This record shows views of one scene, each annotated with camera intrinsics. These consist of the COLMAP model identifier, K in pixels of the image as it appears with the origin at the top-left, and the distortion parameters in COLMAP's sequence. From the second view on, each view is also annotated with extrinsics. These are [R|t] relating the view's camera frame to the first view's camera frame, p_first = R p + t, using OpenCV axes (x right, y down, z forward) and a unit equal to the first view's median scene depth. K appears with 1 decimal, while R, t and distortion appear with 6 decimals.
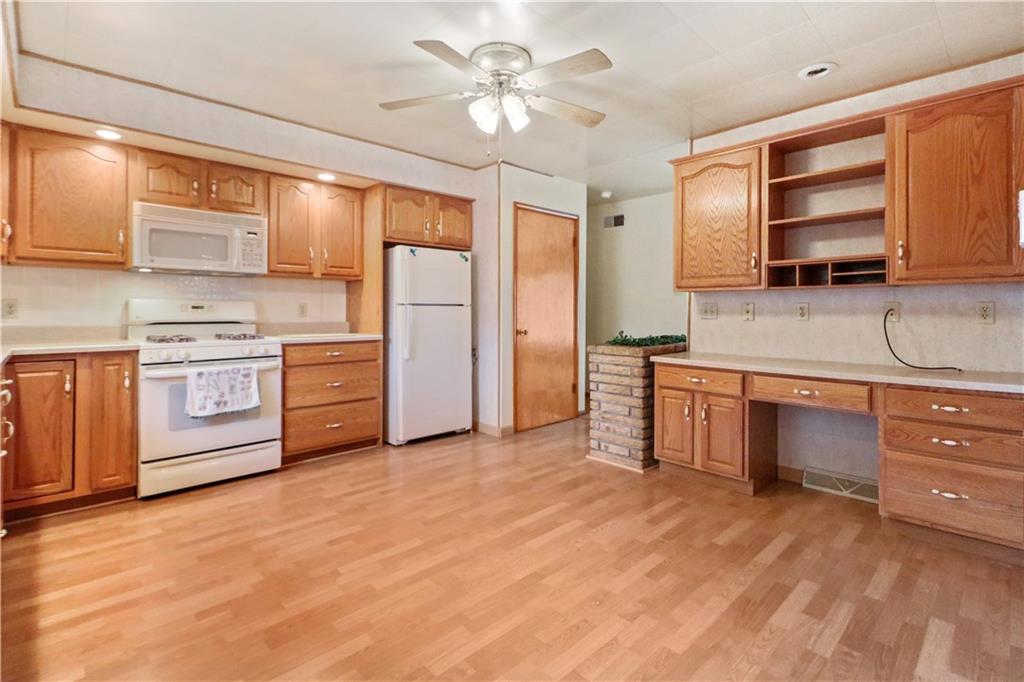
lens RADIAL K [[471.0, 0, 514.0], [0, 471.0, 314.1], [0, 0, 1]] dist [0.001090, -0.000112]
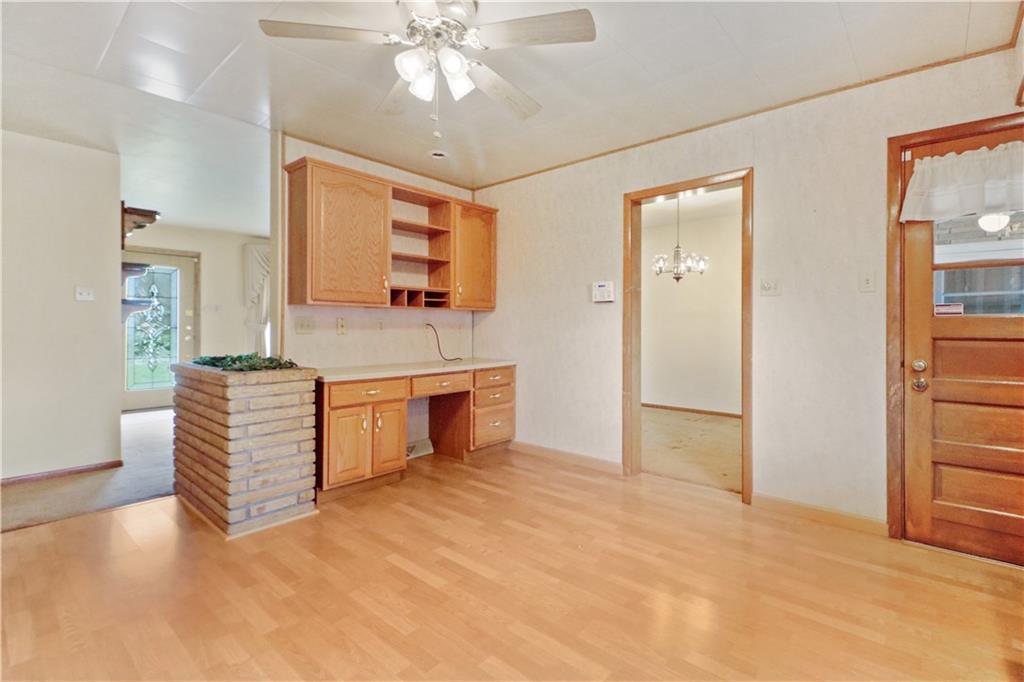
lens RADIAL K [[473.2, 0, 513.4], [0, 473.2, 331.1], [0, 0, 1]] dist [0.002207, -0.000219]
pose [[-0.086544, -0.013346, 0.996159, -0.688643], [0.003631, 0.999899, 0.013712, -0.008319], [-0.996241, 0.004804, -0.086487, 0.791087]]
